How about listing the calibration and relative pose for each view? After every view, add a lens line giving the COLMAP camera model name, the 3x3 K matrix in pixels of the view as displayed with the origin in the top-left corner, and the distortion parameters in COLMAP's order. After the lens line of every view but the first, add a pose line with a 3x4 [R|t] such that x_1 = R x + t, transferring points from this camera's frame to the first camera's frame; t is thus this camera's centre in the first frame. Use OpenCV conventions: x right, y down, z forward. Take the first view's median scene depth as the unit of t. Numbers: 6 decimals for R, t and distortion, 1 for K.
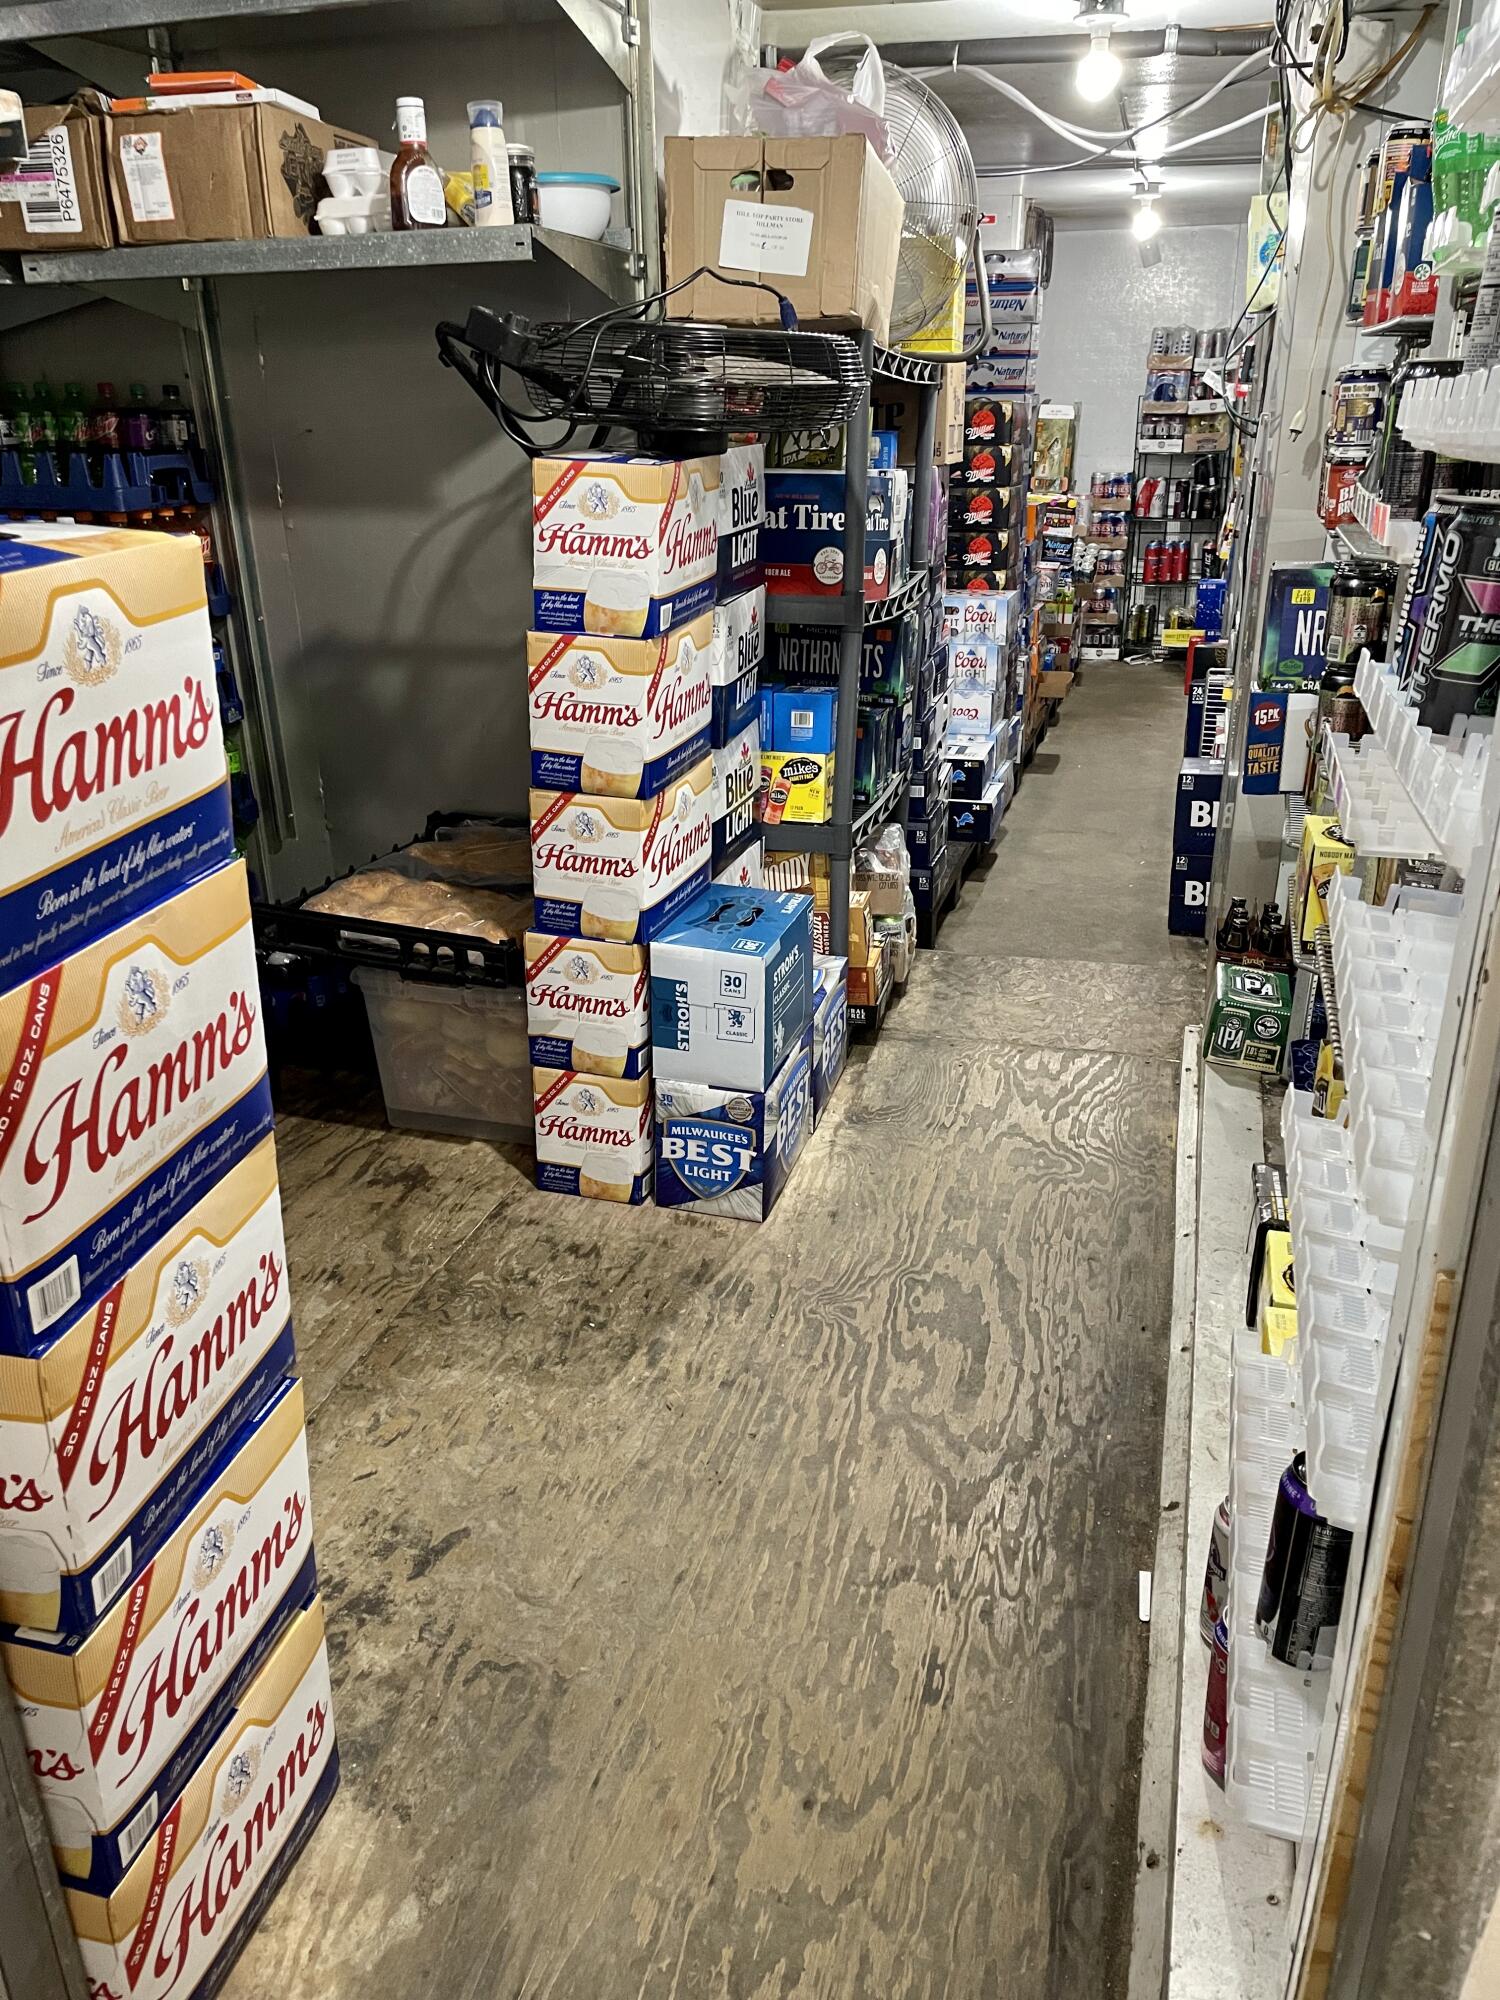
lens RADIAL K [[1542.4, 0, 750.0], [0, 1542.4, 1000.0], [0, 0, 1]] dist [0.068875, -0.076788]
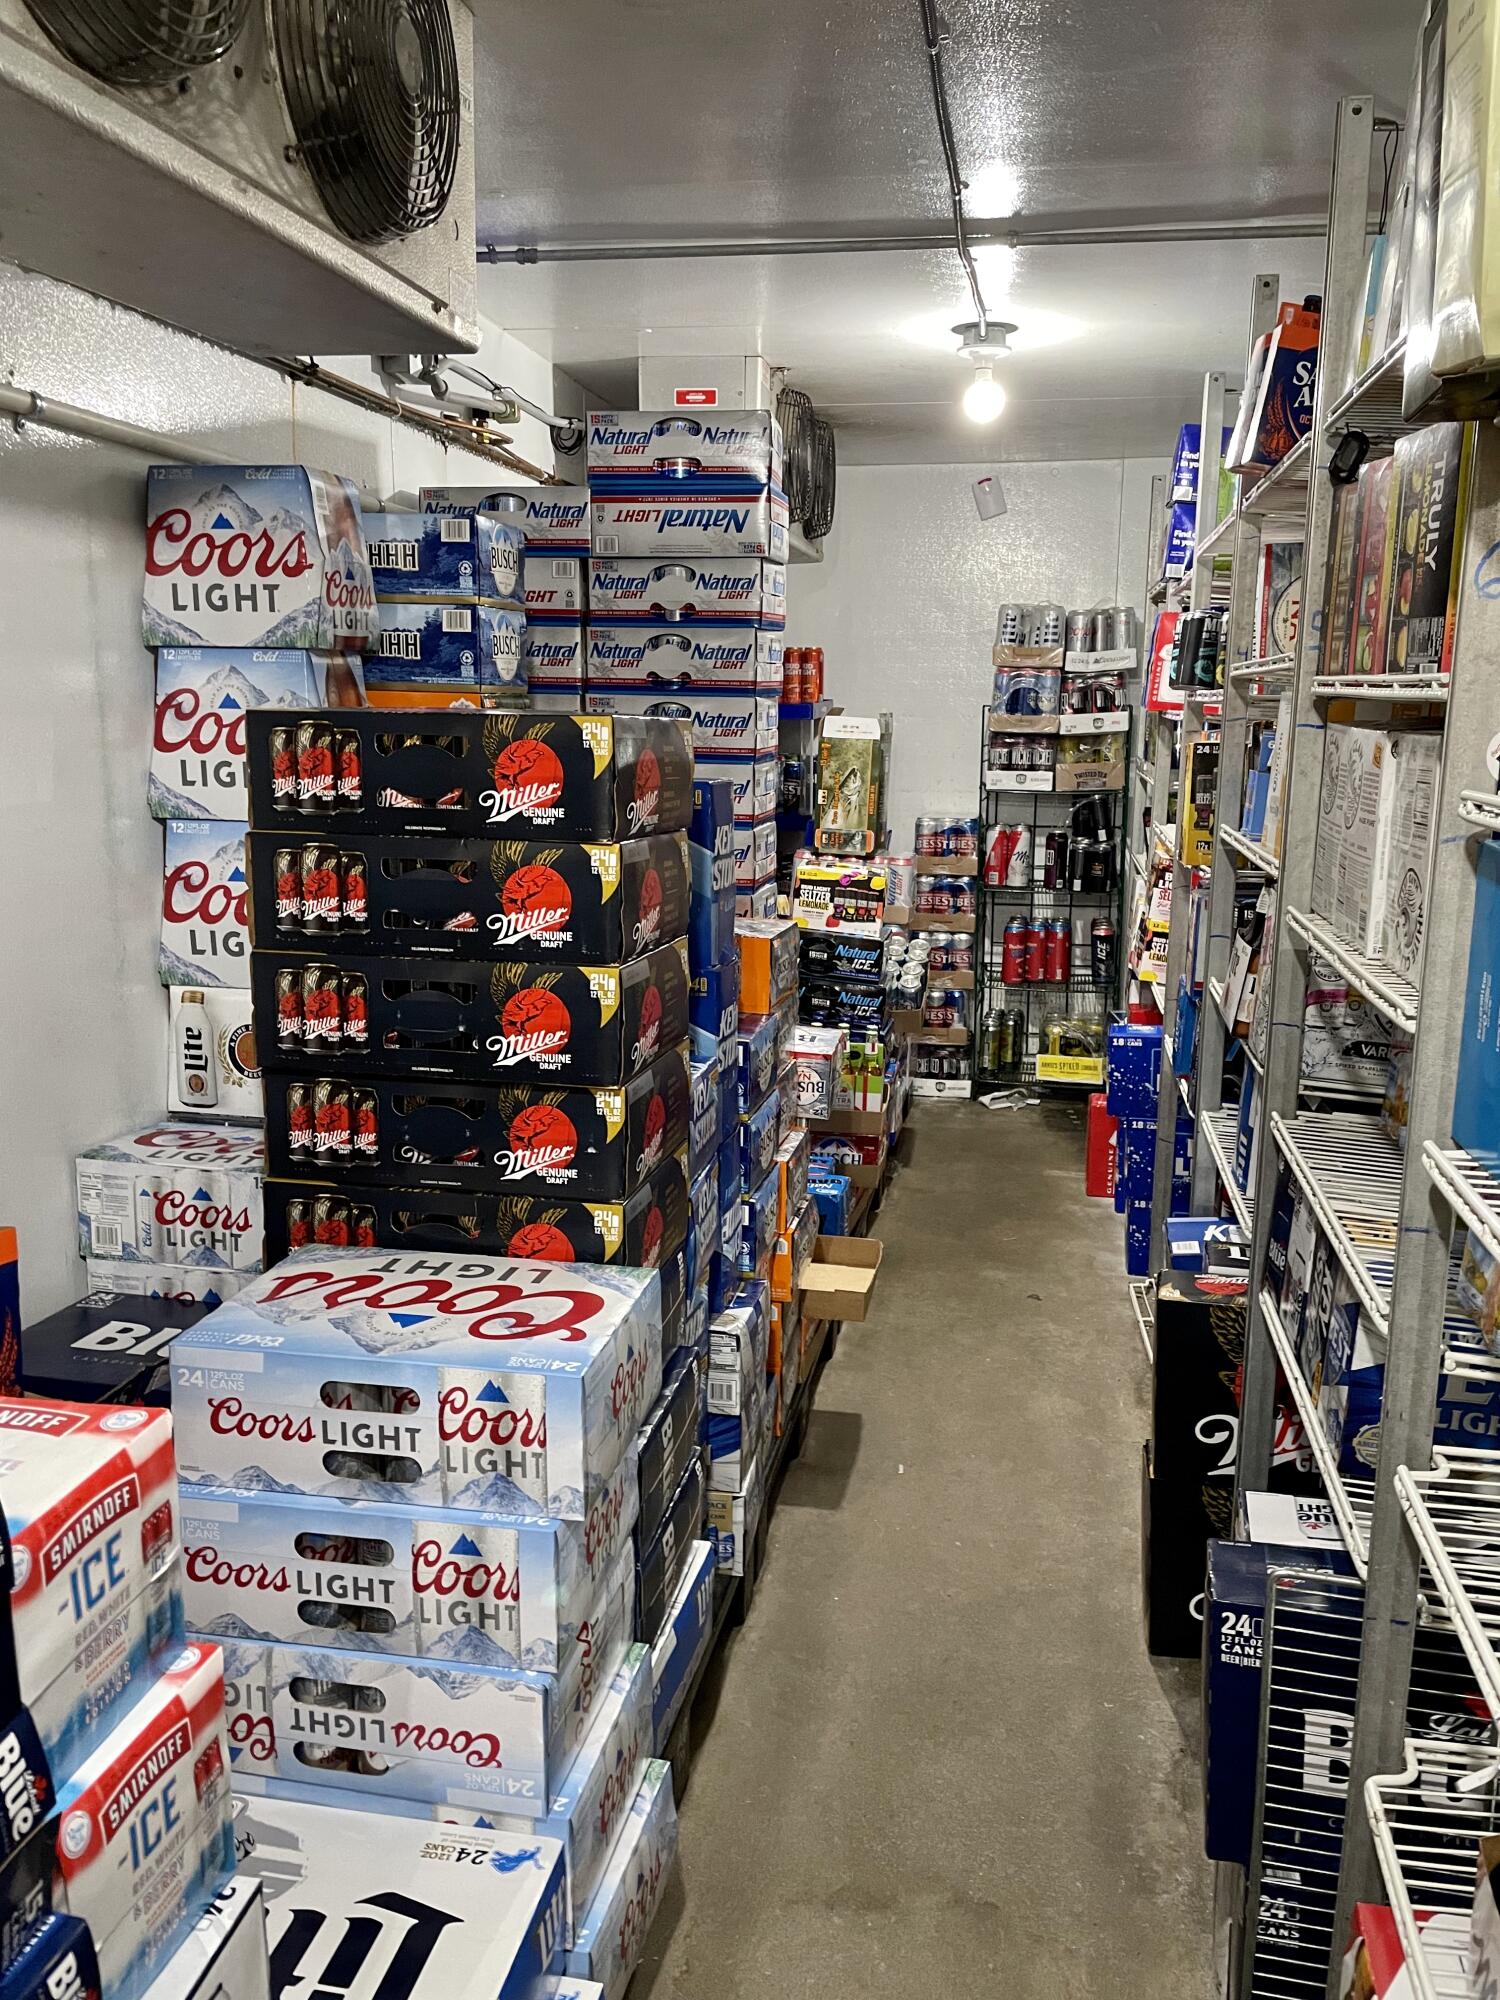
lens RADIAL K [[1542.4, 0, 750.0], [0, 1542.4, 1000.0], [0, 0, 1]] dist [0.068875, -0.076788]
pose [[0.996191, -0.001334, 0.087185, 0.098701], [0.016802, 0.984080, -0.176930, -0.157679], [-0.085561, 0.177721, 0.980354, 0.406656]]
